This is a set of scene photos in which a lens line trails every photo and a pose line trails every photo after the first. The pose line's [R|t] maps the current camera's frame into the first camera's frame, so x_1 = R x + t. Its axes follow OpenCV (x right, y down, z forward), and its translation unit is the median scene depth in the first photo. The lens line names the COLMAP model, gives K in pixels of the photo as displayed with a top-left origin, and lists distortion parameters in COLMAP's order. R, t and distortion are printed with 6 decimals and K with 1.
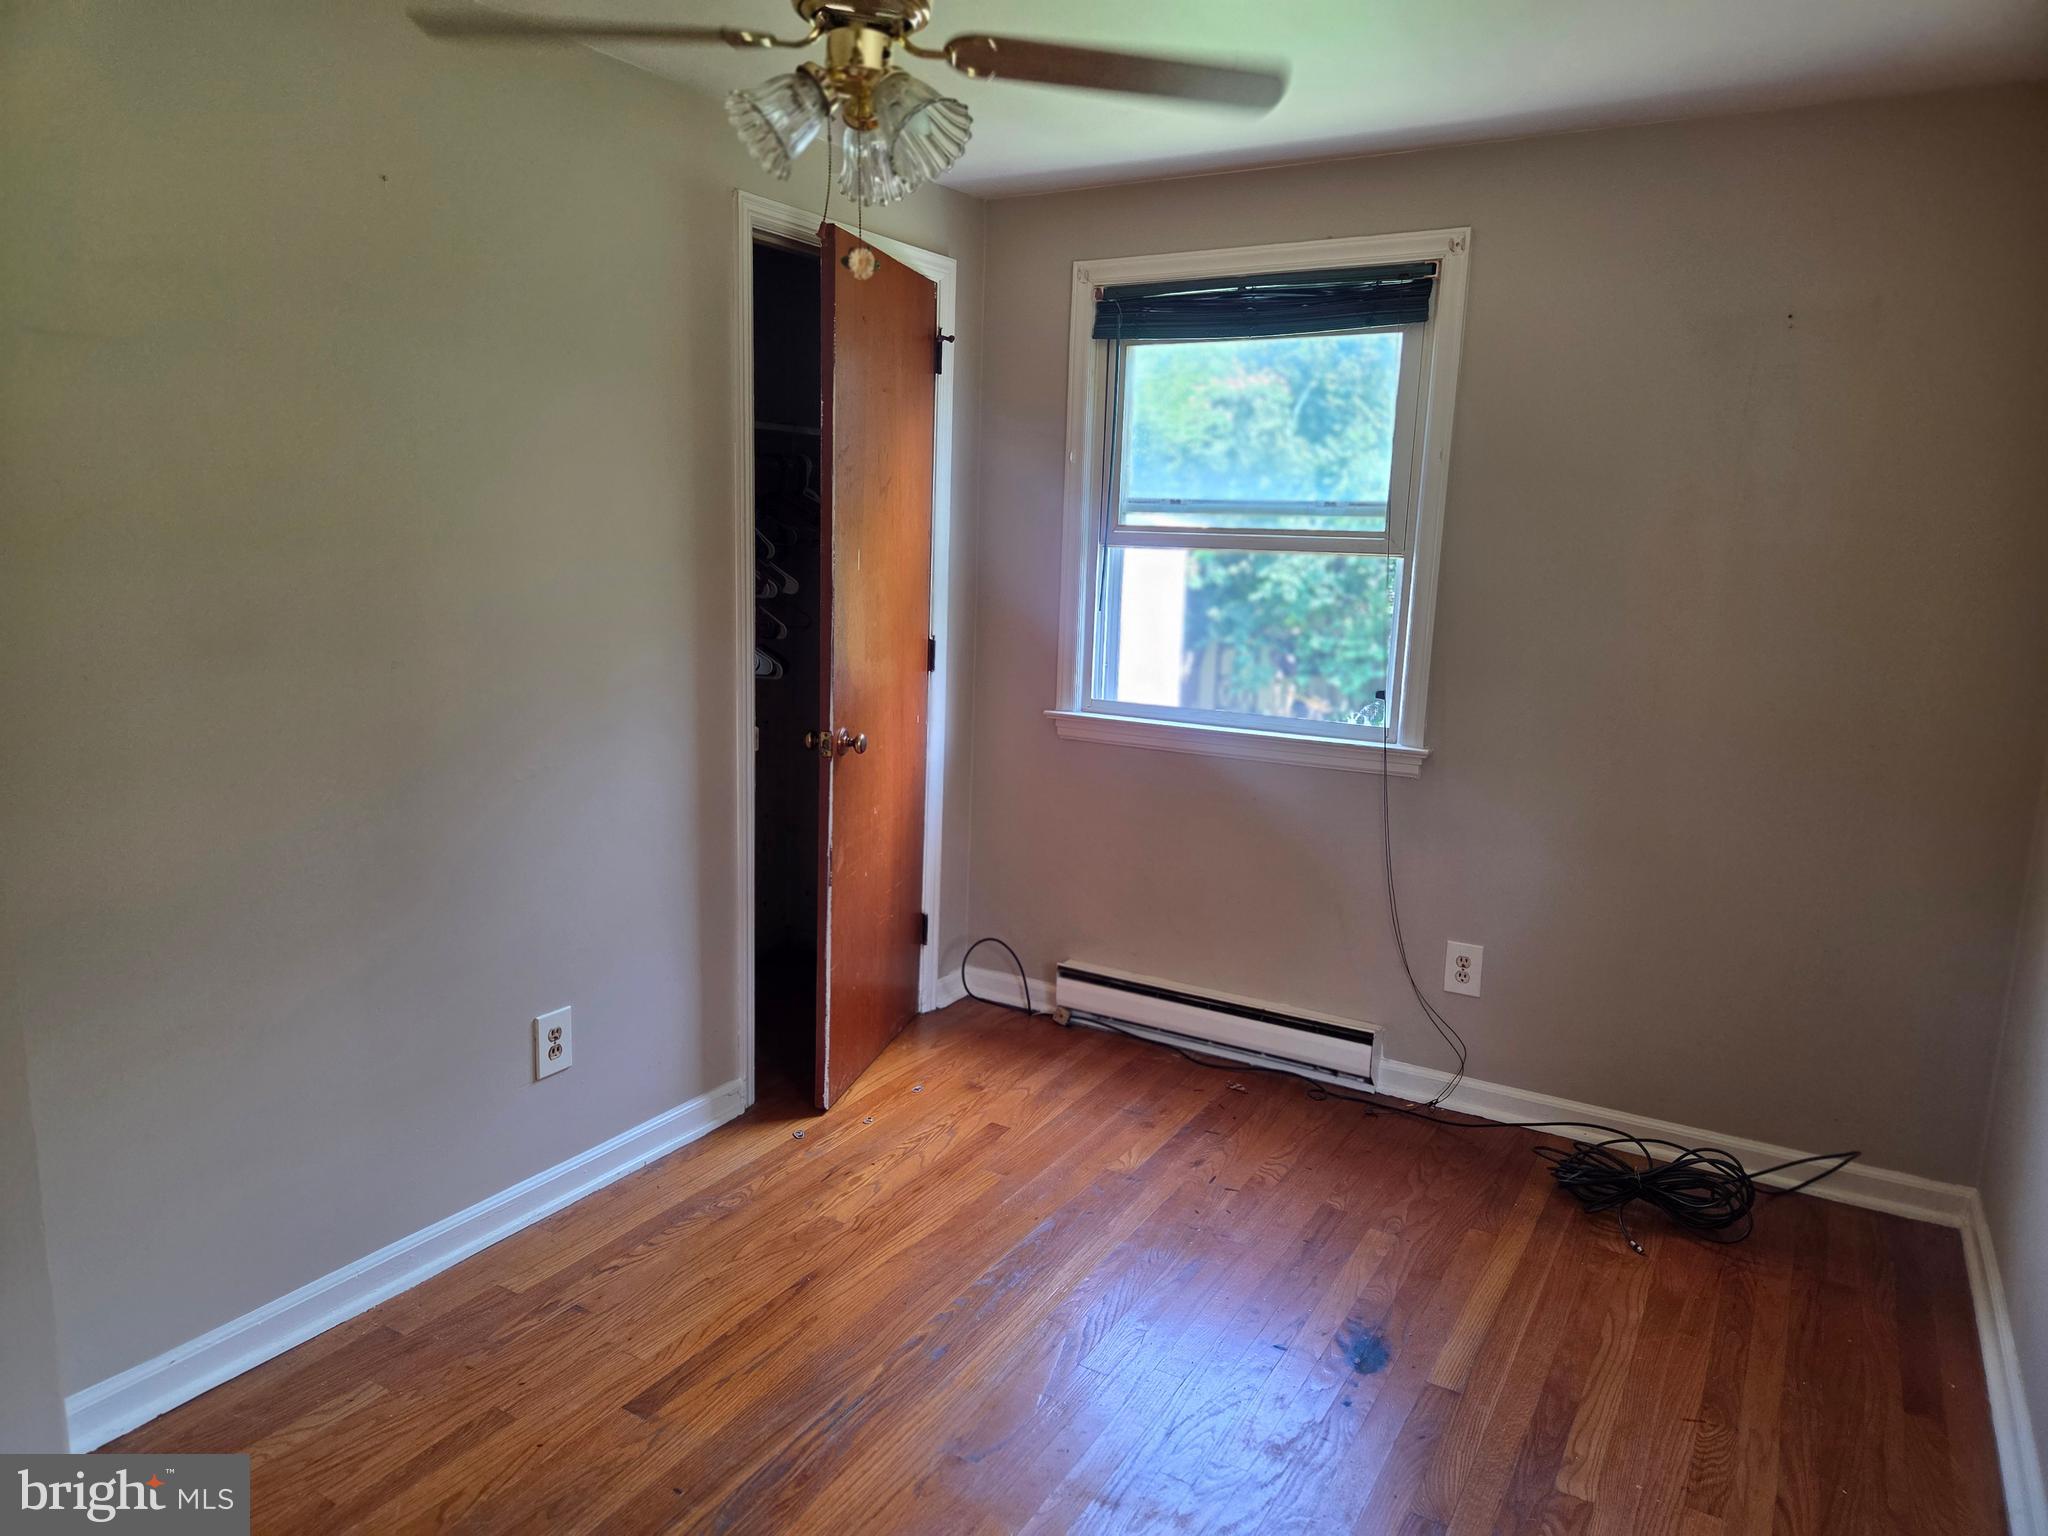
lens RADIAL K [[1353.6, 0, 1005.1], [0, 1353.6, 797.2], [0, 0, 1]] dist [0.066027, -0.054362]
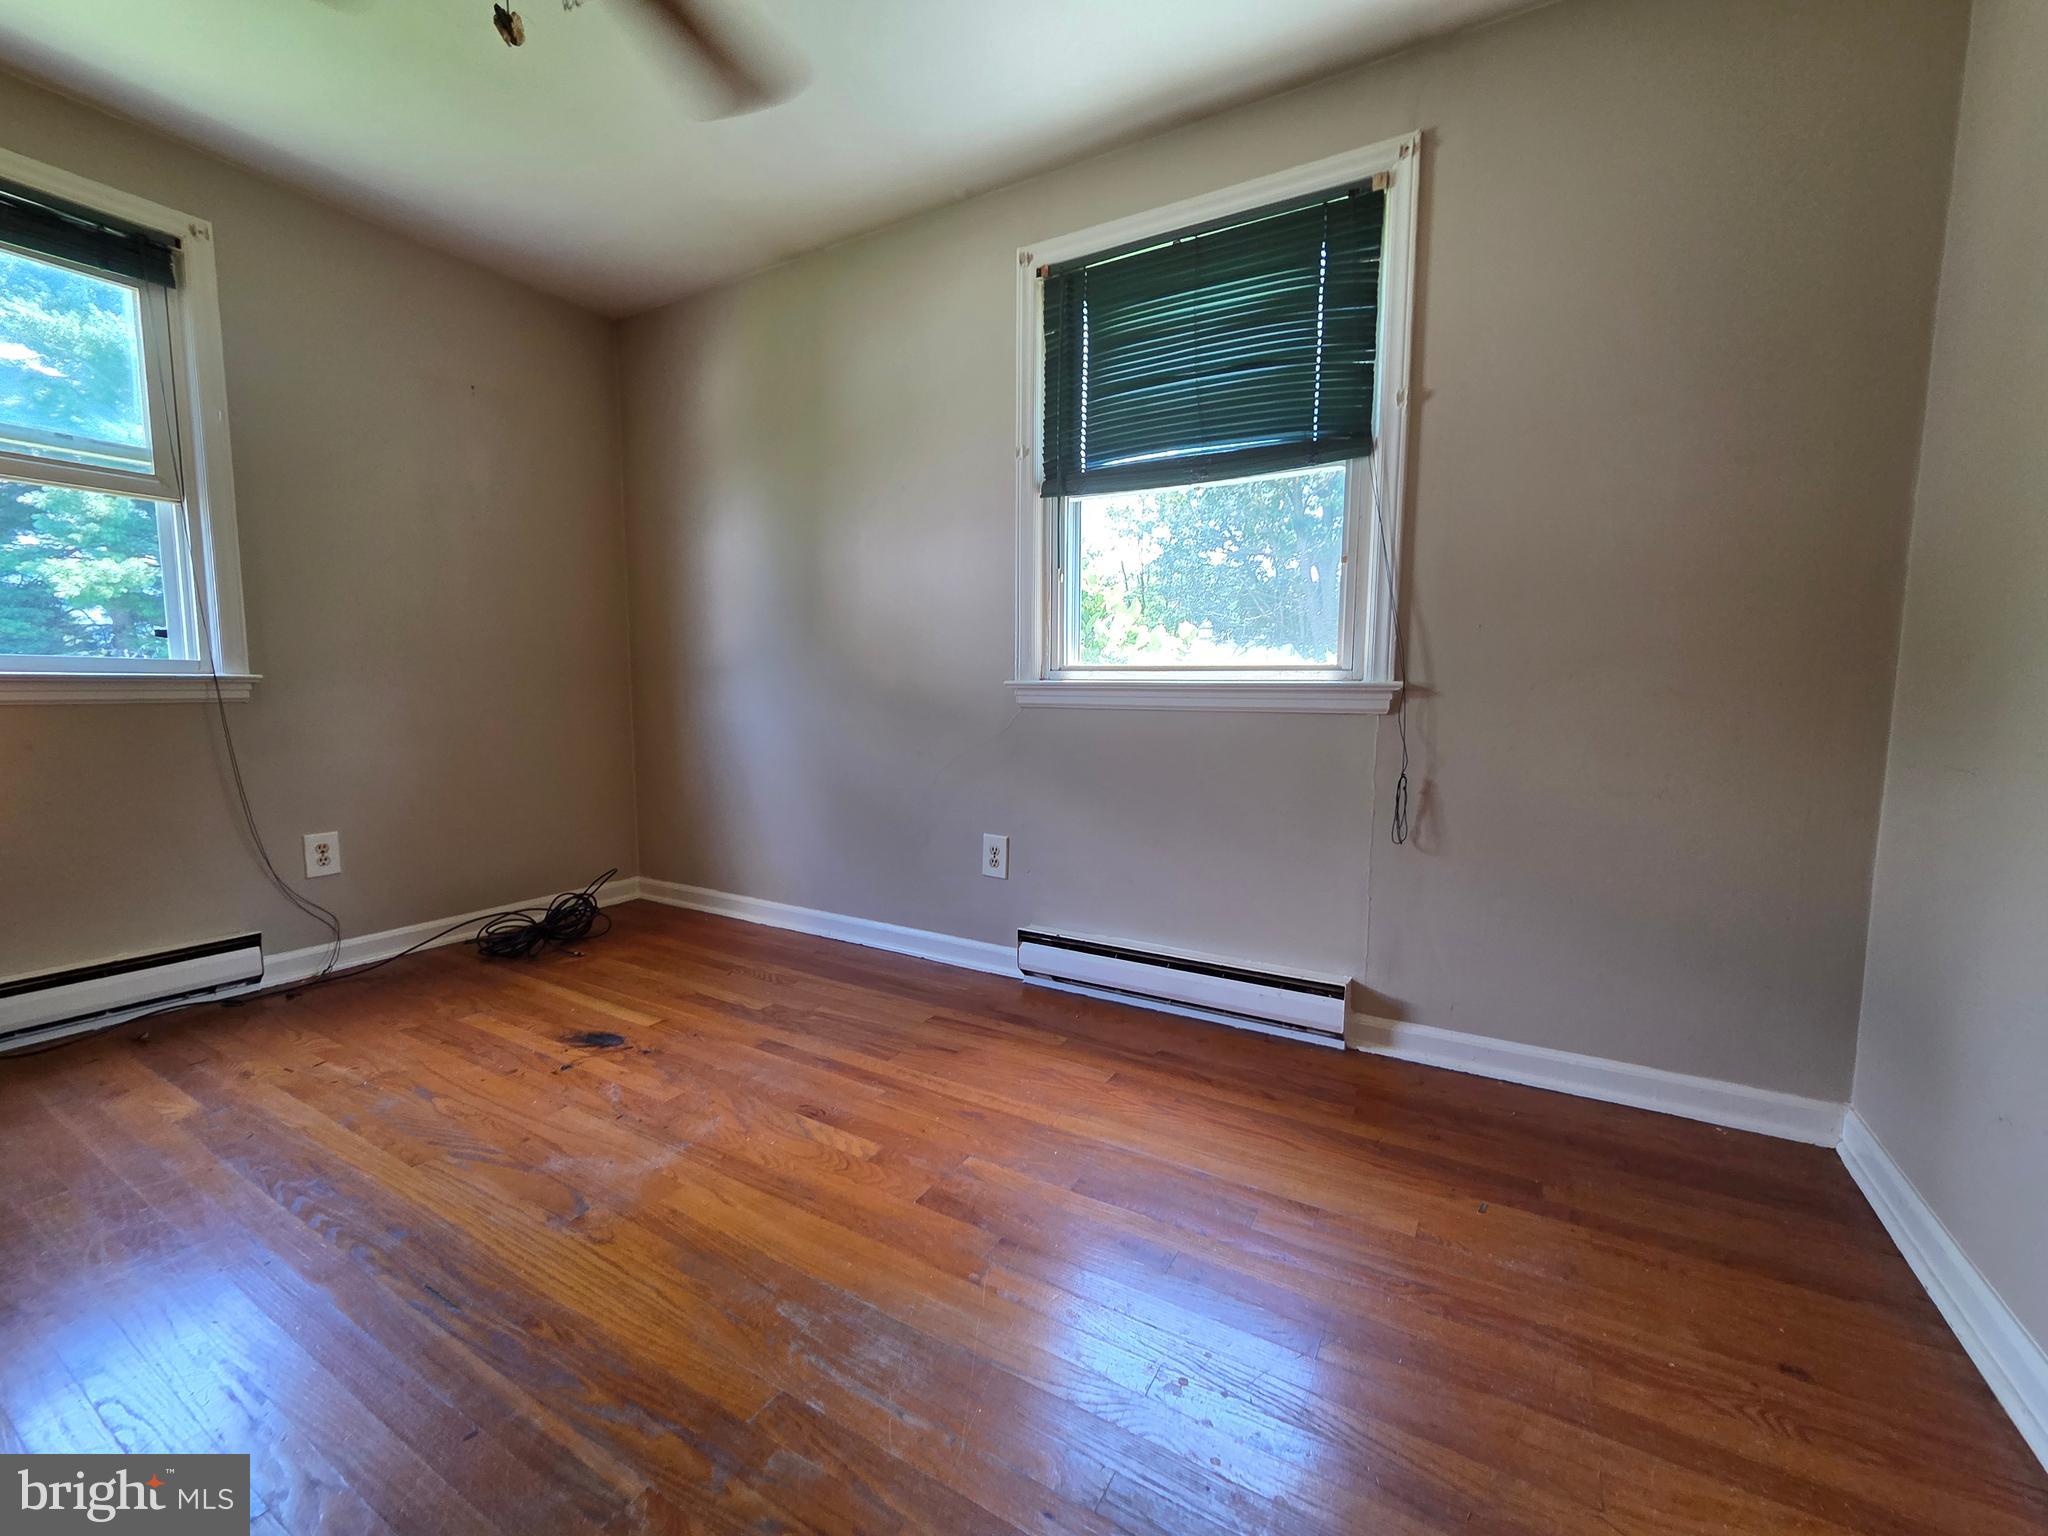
lens RADIAL K [[839.9, 0, 1012.4], [0, 839.9, 776.1], [0, 0, 1]] dist [-0.003378, 0.002314]
pose [[0.002900, -0.137748, 0.990463, -0.418517], [0.184173, 0.973598, 0.134863, 0.073154], [-0.982890, 0.182025, 0.028193, 0.374131]]
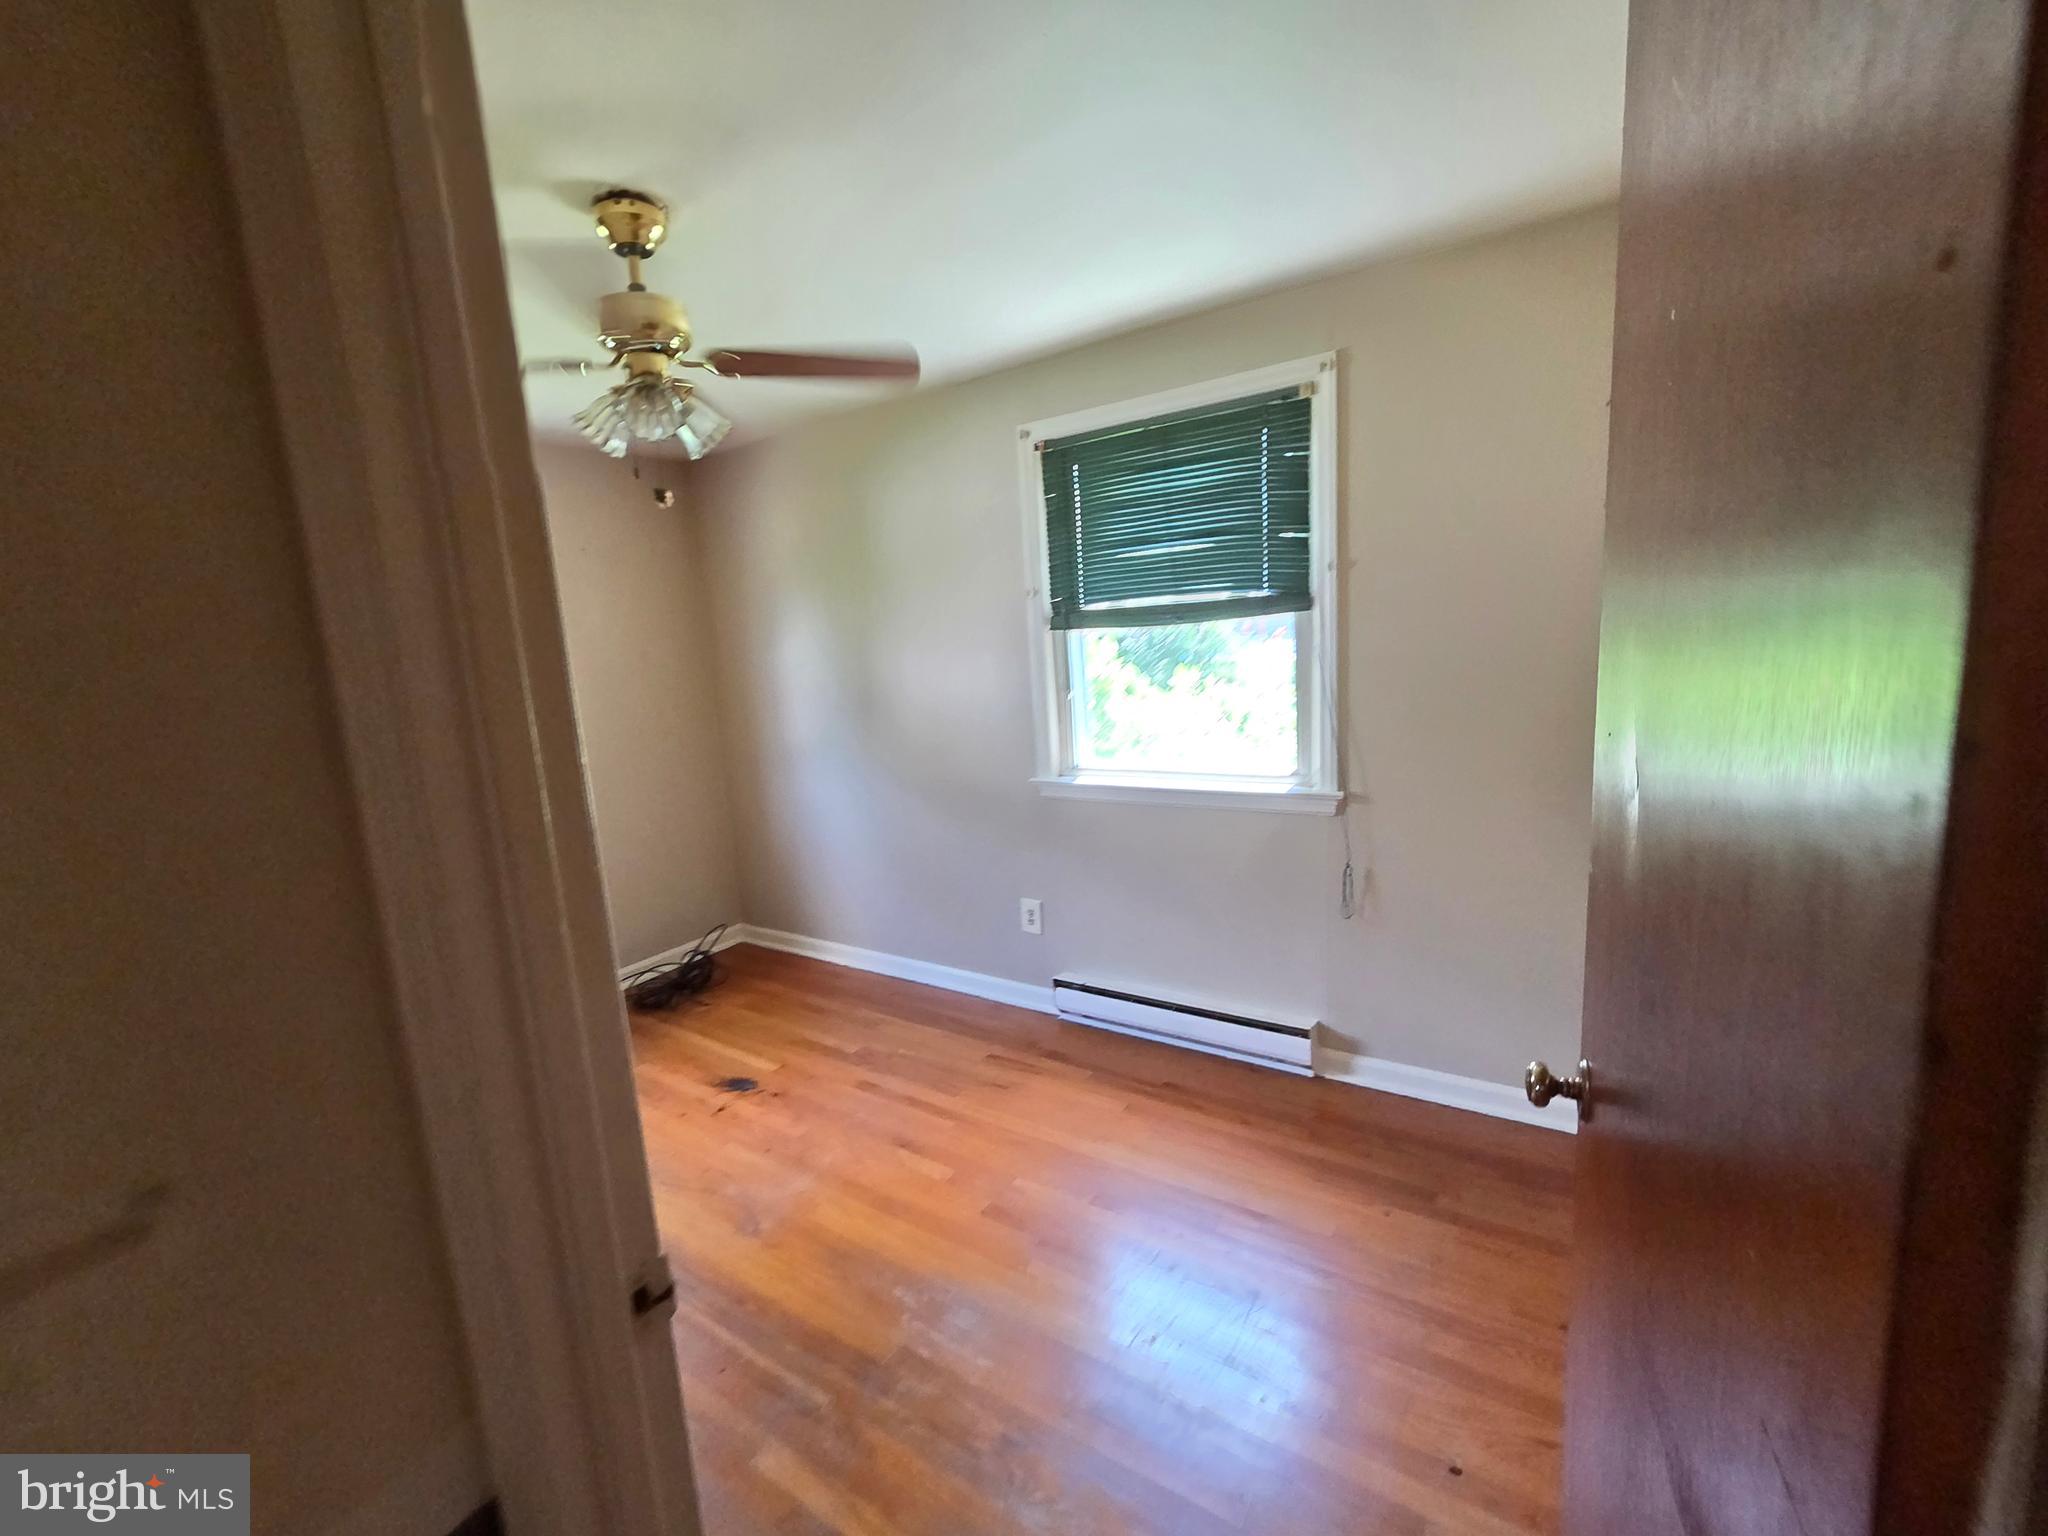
lens RADIAL K [[839.9, 0, 994.8], [0, 839.9, 792.7], [0, 0, 1]] dist [-0.003378, 0.002314]
pose [[0.075509, -0.208817, 0.975035, -0.563713], [0.257430, 0.948761, 0.183254, -0.074763], [-0.963342, 0.237166, 0.125396, 0.311248]]
